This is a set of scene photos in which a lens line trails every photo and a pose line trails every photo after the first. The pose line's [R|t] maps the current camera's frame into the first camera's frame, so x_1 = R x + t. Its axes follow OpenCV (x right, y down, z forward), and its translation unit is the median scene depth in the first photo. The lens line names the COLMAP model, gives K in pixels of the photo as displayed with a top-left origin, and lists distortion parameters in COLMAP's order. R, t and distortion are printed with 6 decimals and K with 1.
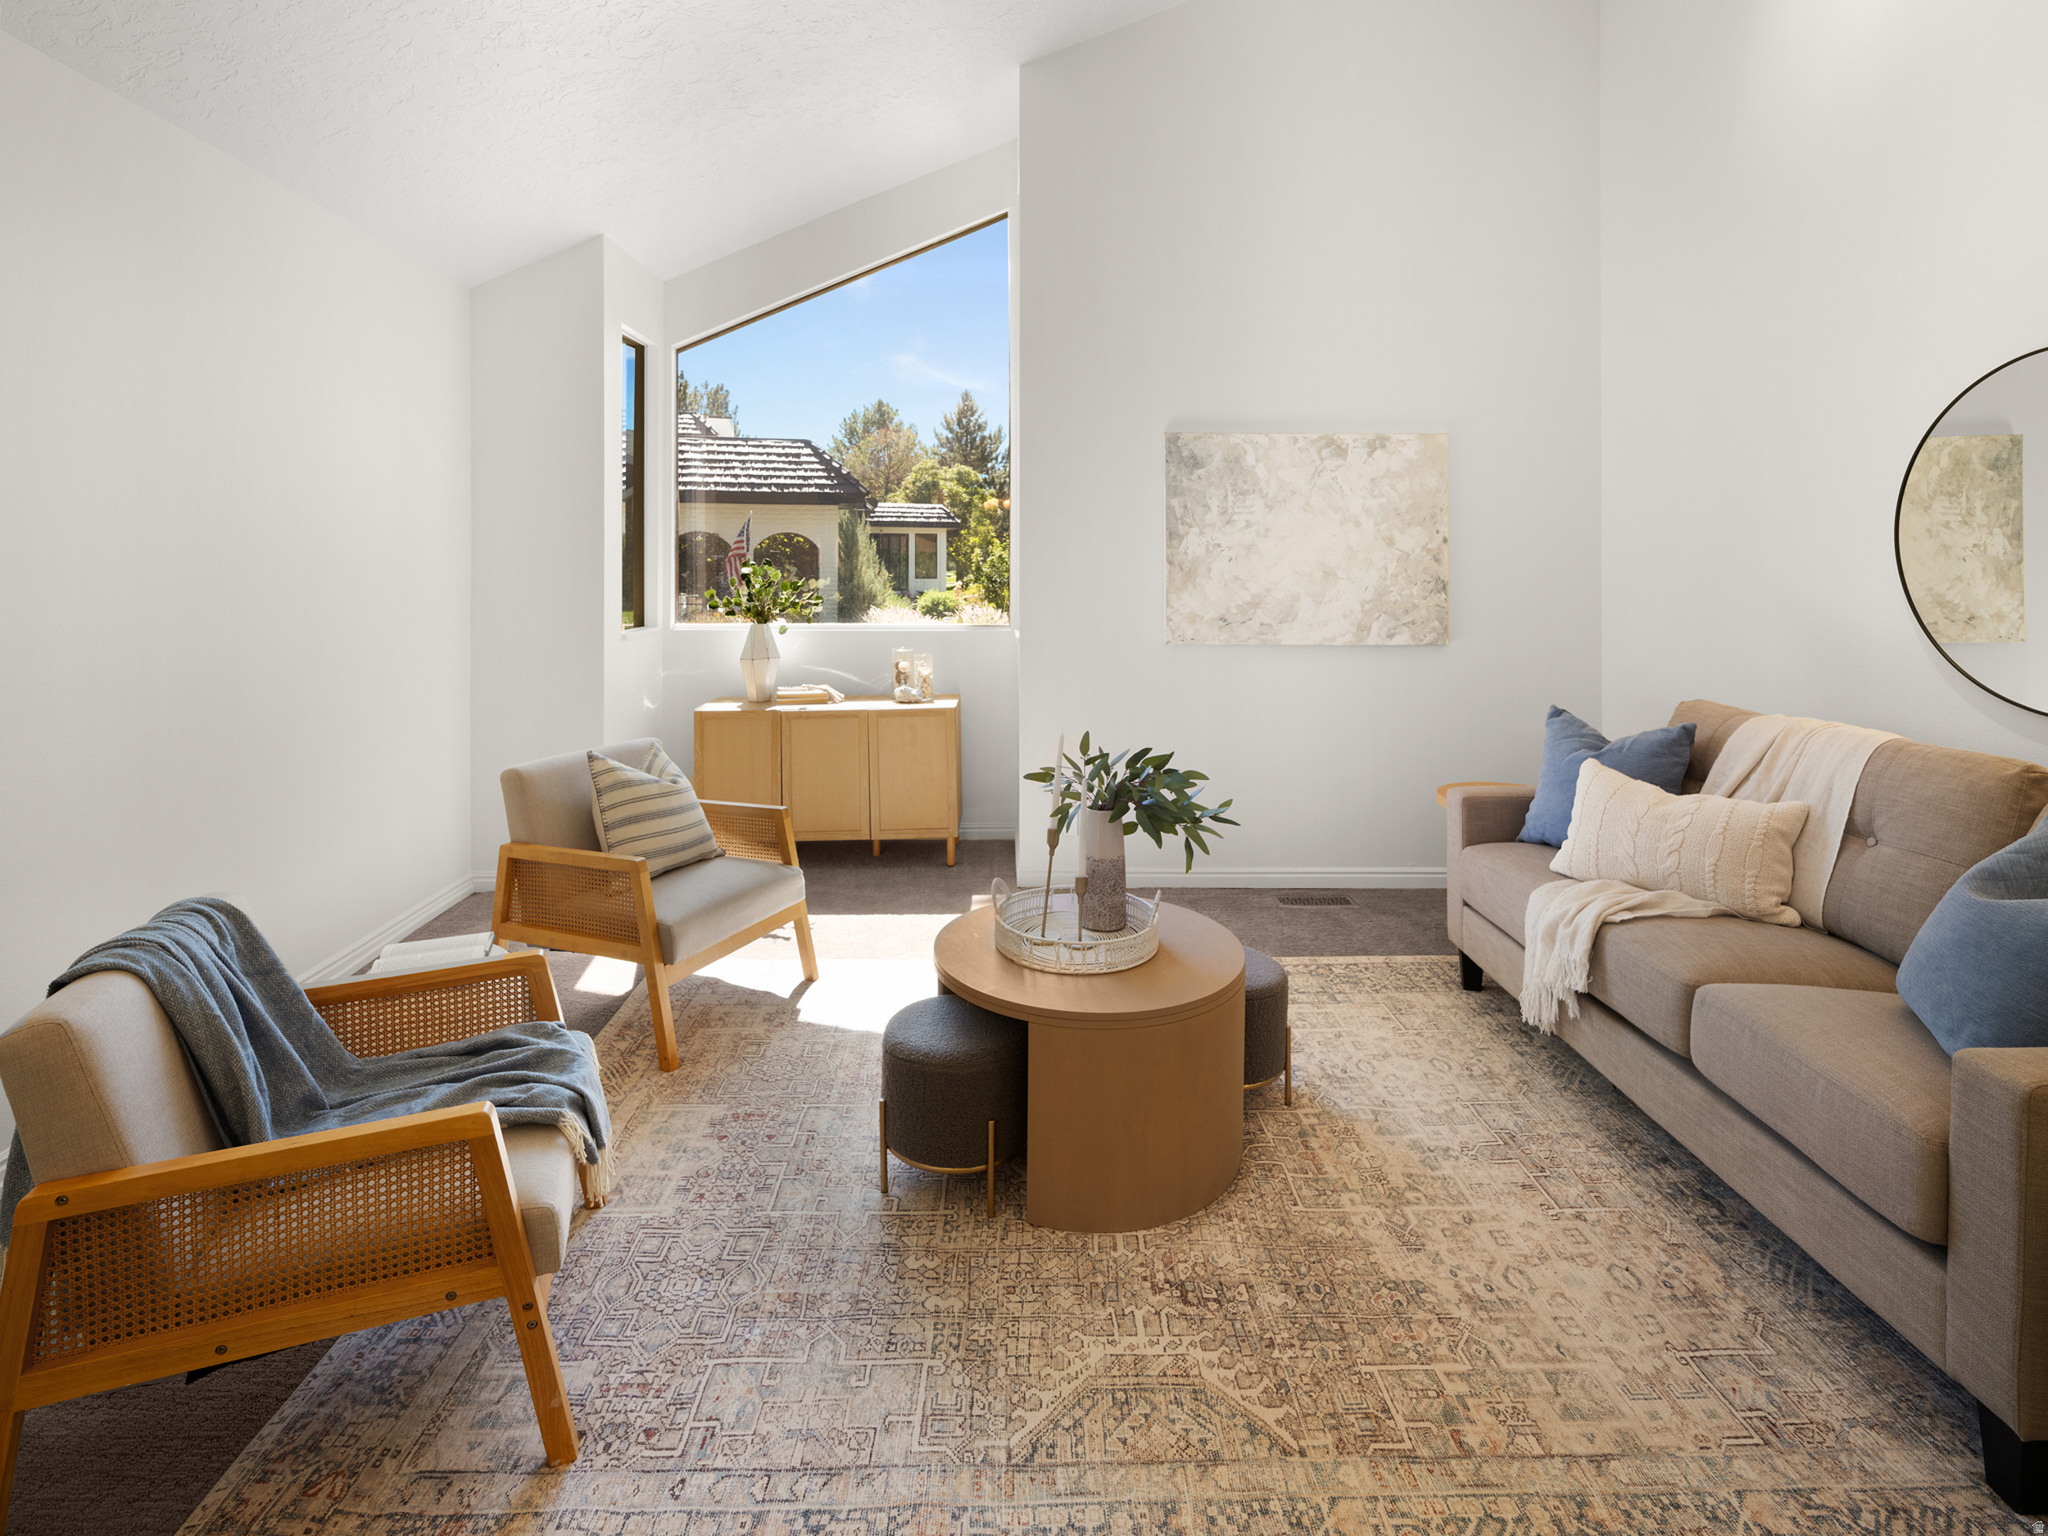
lens RADIAL K [[995.0, 0, 1031.8], [0, 995.0, 668.6], [0, 0, 1]] dist [-0.001045, -0.000962]
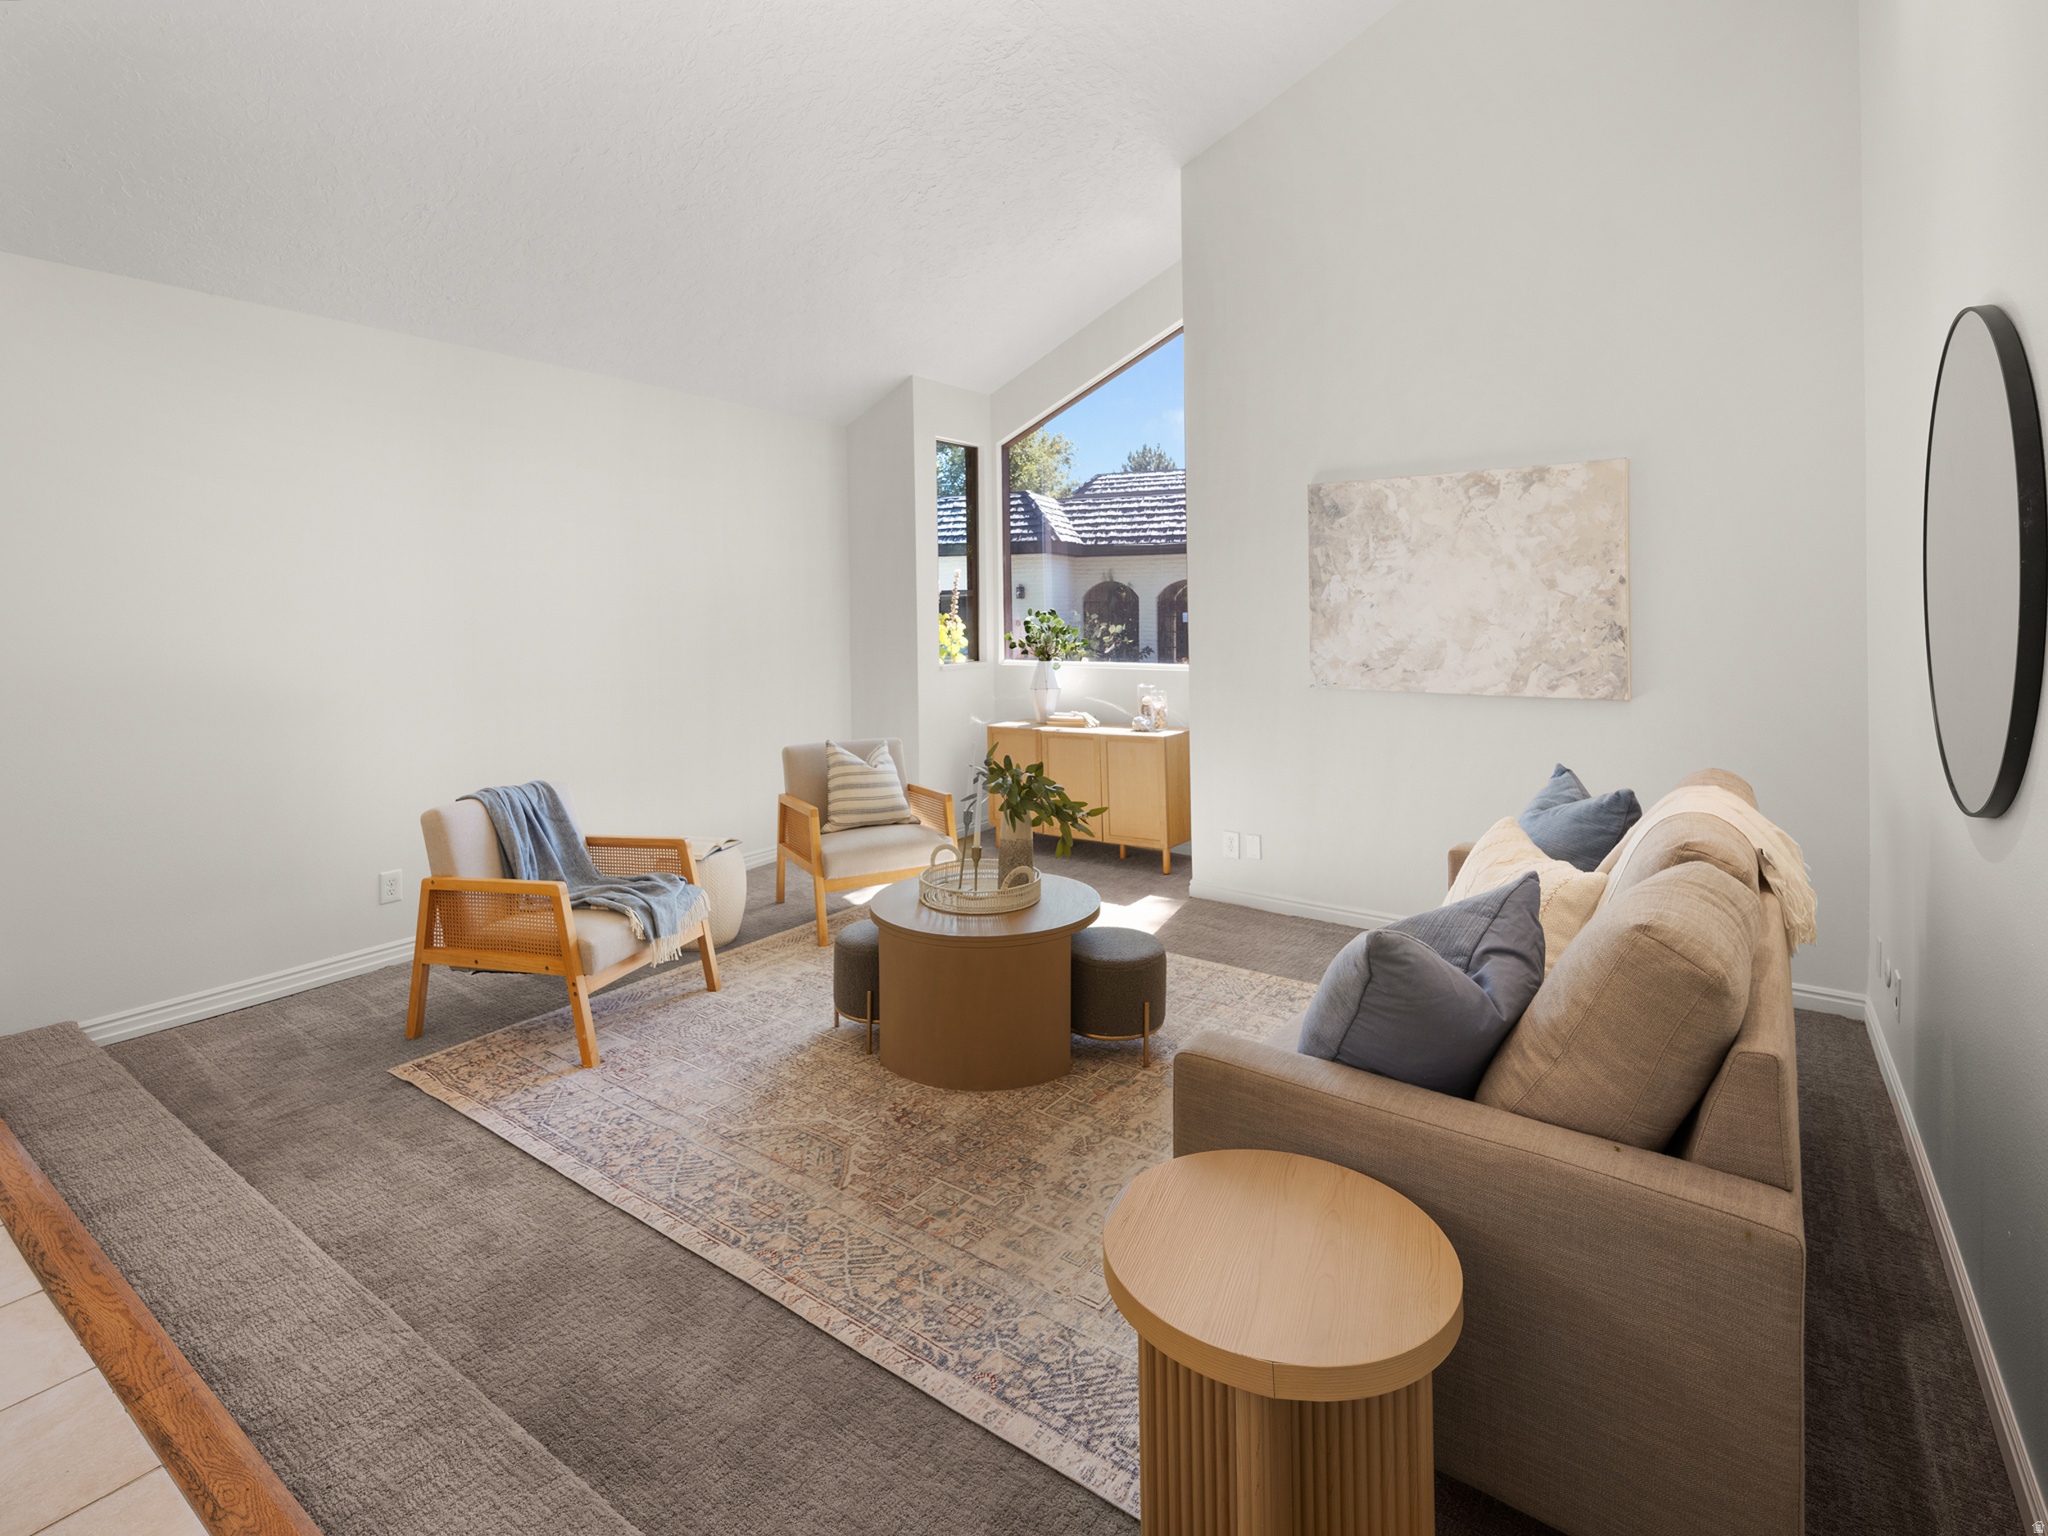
lens RADIAL K [[993.9, 0, 1024.0], [0, 993.9, 768.0], [0, 0, 1]] dist [-0.000339, -0.000200]
pose [[0.795529, 0.085150, -0.599902, 0.543513], [-0.052172, 0.996025, 0.072191, 0.000198], [0.603665, -0.026131, 0.796810, -0.023224]]
